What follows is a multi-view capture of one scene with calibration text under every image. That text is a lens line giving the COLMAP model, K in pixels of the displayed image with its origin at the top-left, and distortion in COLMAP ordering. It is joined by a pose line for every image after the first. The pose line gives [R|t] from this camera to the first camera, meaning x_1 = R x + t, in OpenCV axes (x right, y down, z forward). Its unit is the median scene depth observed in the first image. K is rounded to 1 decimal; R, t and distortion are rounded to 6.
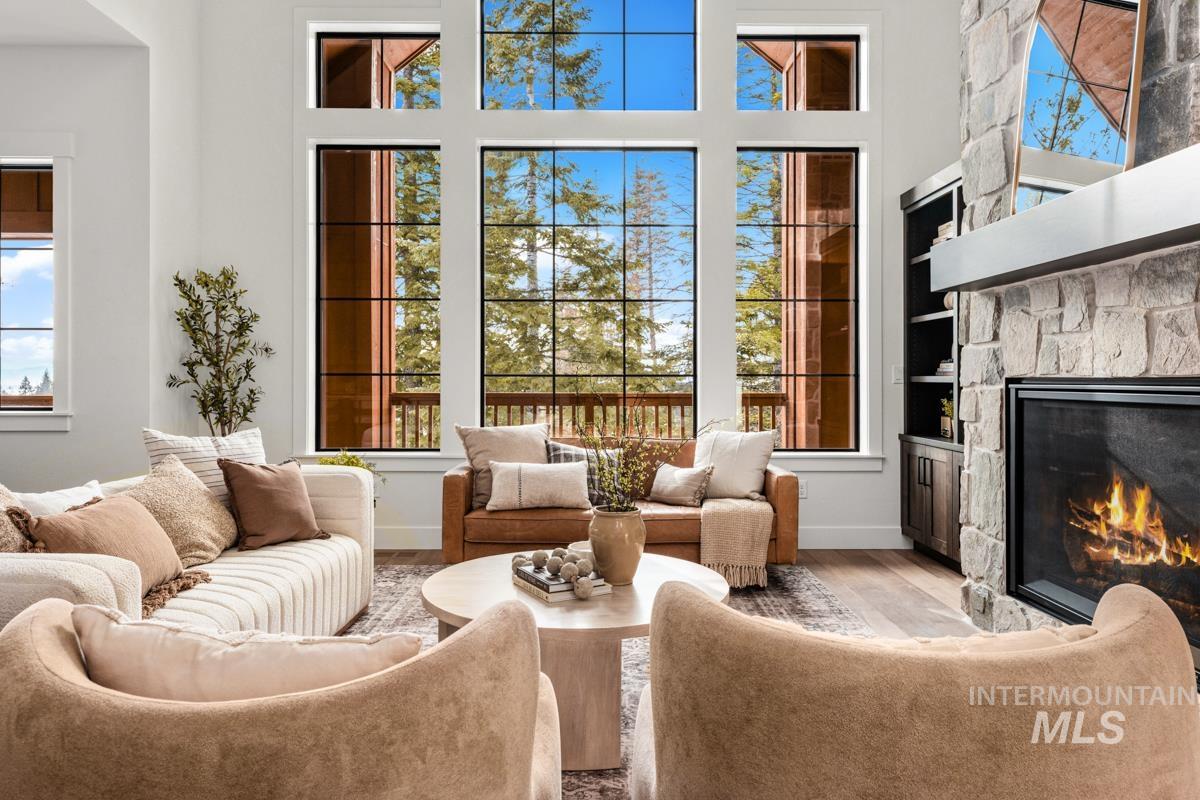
lens RADIAL K [[804.4, 0, 597.8], [0, 804.4, 376.0], [0, 0, 1]] dist [0.000009, -0.000391]
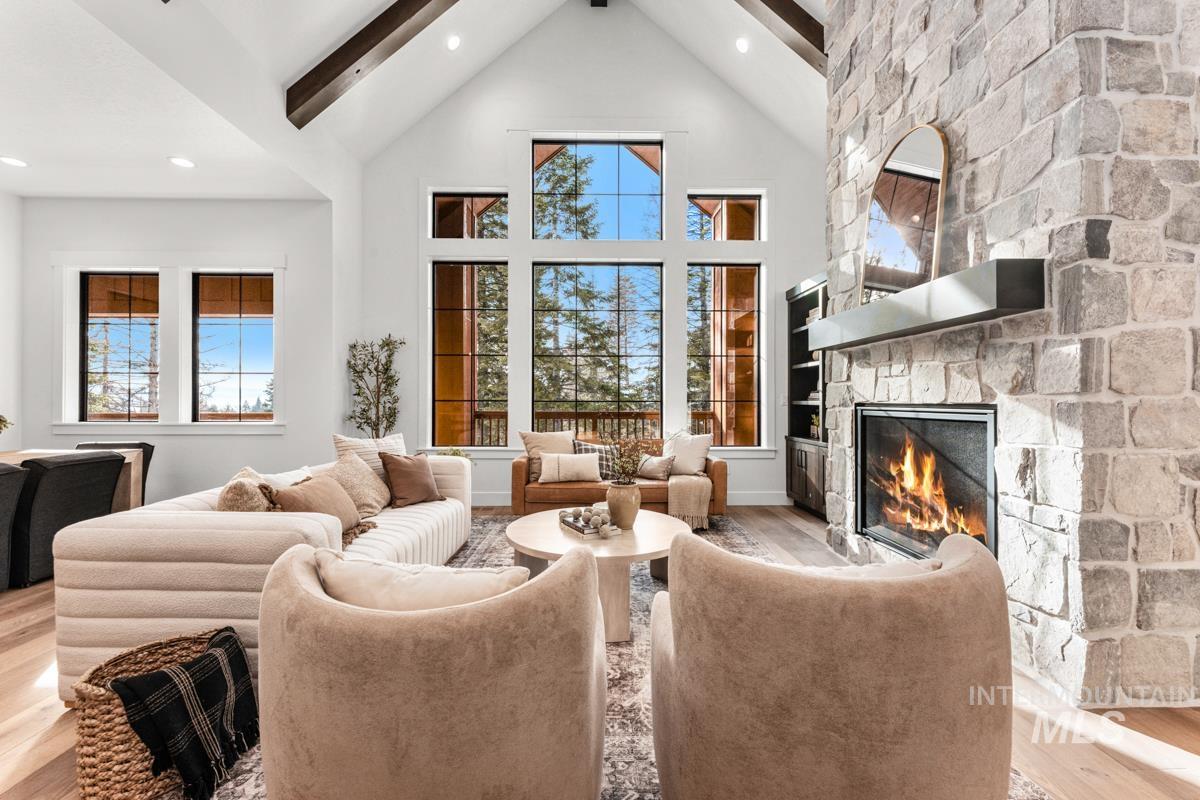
lens RADIAL K [[483.7, 0, 598.7], [0, 483.7, 400.0], [0, 0, 1]] dist [0.003292, -0.000865]
pose [[0.999962, 0.000278, 0.008684, -0.025545], [-0.000283, 1.000000, 0.000504, -0.003899], [-0.008684, -0.000507, 0.999962, 0.005147]]
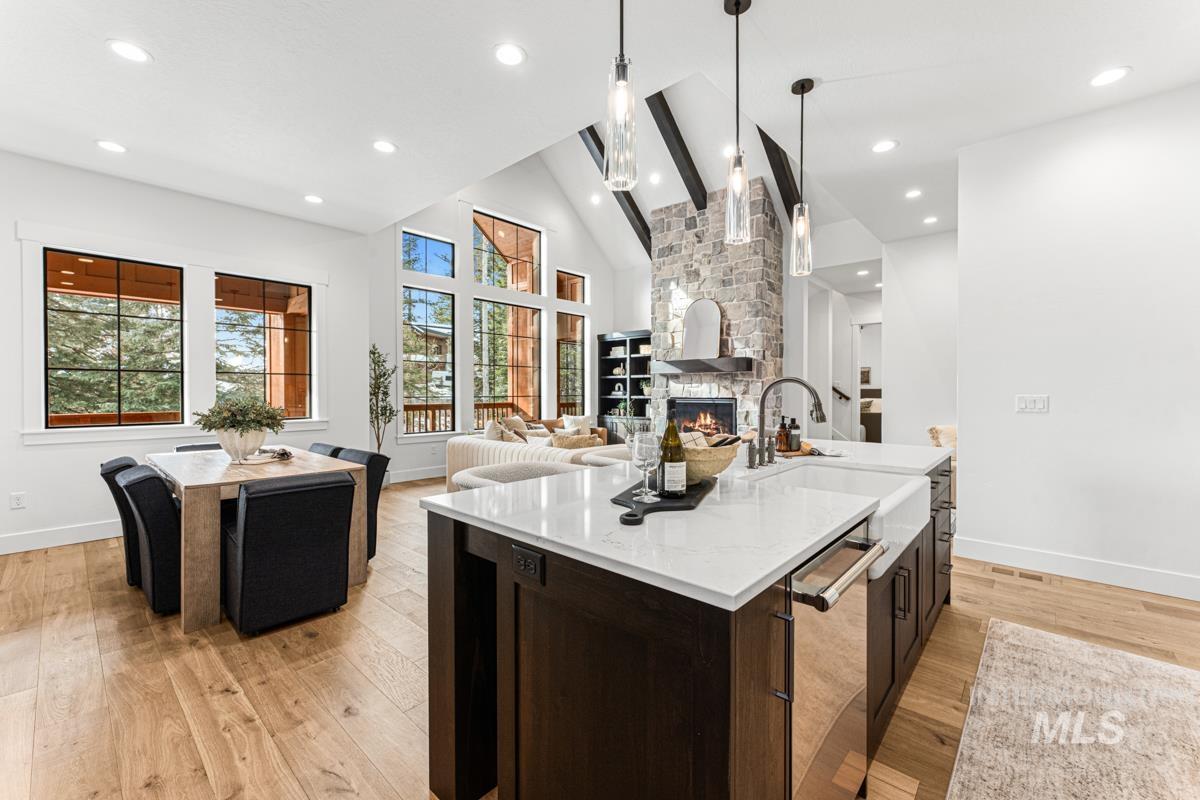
lens RADIAL K [[483.7, 0, 602.4], [0, 483.7, 400.7], [0, 0, 1]] dist [0.003292, -0.000865]
pose [[0.670865, -0.015679, 0.741414, -1.253743], [0.000388, 0.999784, 0.020792, -0.026584], [-0.741579, -0.013661, 0.670726, -0.288348]]
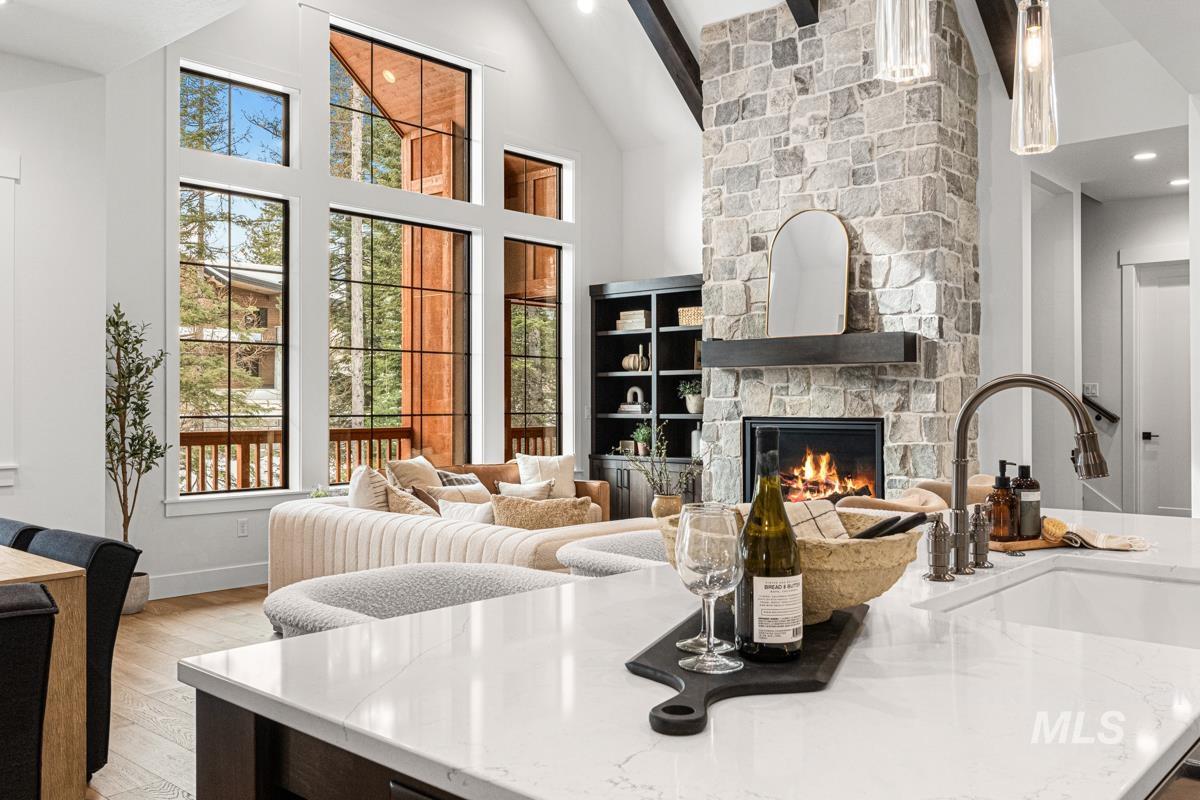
lens RADIAL K [[1003.7, 0, 597.7], [0, 1003.7, 403.8], [0, 0, 1]] dist [-0.008719, -0.005731]
pose [[0.671878, -0.001700, 0.740660, -1.231127], [0.000548, 0.999998, 0.001798, -0.028088], [-0.740662, -0.000802, 0.671877, -0.265277]]
